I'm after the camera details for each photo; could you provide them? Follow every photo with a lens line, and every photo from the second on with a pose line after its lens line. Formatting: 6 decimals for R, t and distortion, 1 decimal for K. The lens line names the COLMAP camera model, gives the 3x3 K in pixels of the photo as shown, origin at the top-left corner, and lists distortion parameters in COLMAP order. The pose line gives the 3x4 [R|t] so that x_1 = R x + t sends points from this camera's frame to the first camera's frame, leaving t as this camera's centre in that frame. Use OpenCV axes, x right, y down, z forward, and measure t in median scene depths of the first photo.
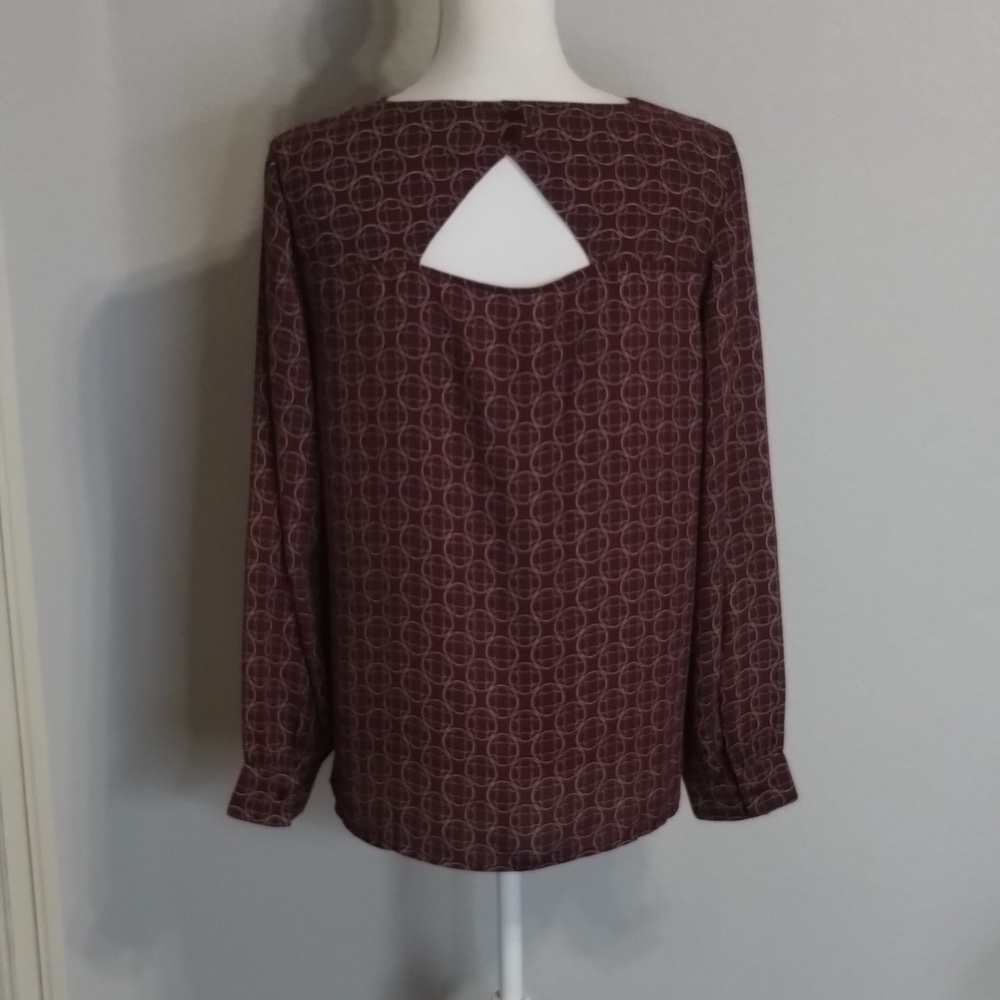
lens RADIAL K [[1747.9, 0, 498.9], [0, 1747.9, 497.6], [0, 0, 1]] dist [0.113870, 0.000000]
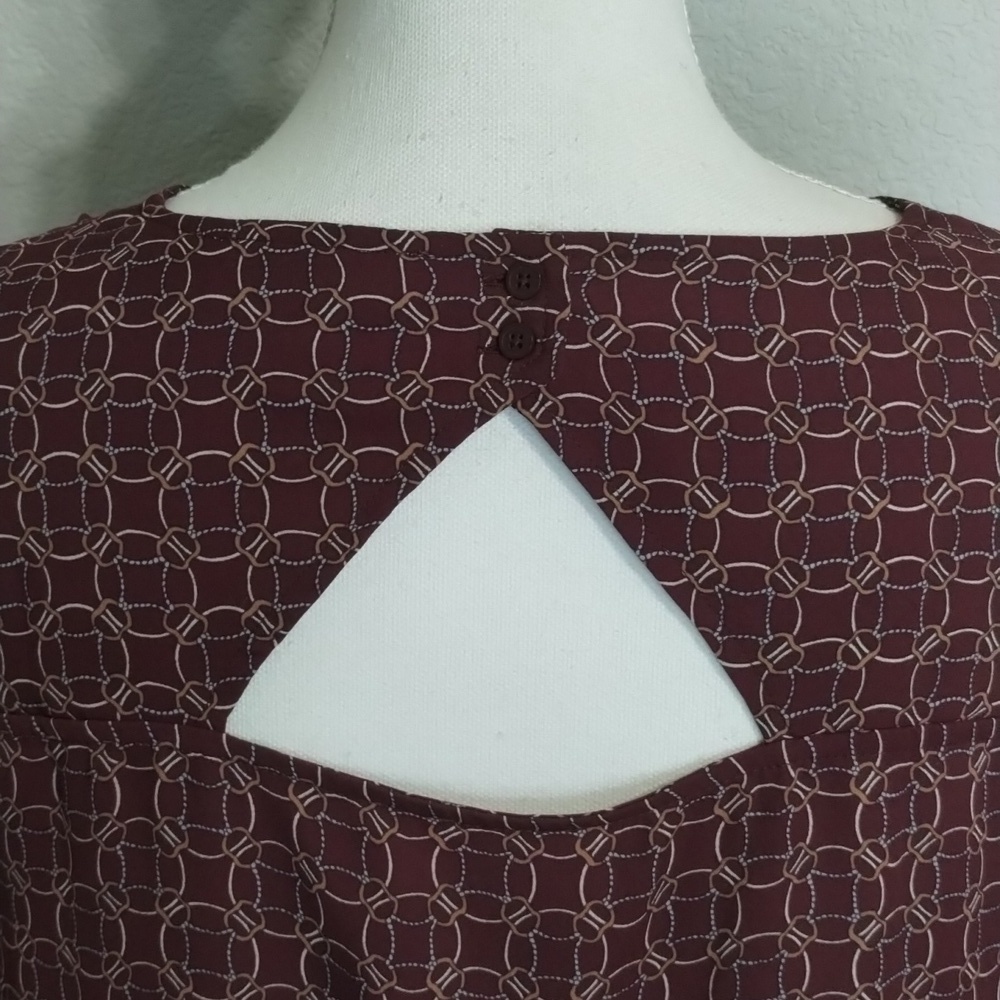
lens RADIAL K [[1747.9, 0, 502.2], [0, 1747.9, 502.8], [0, 0, 1]] dist [0.113870, 0.000000]
pose [[0.997199, 0.030402, -0.068329, 0.025648], [-0.027790, 0.998858, 0.038866, -0.188526], [0.069433, -0.036859, 0.996905, 0.685637]]
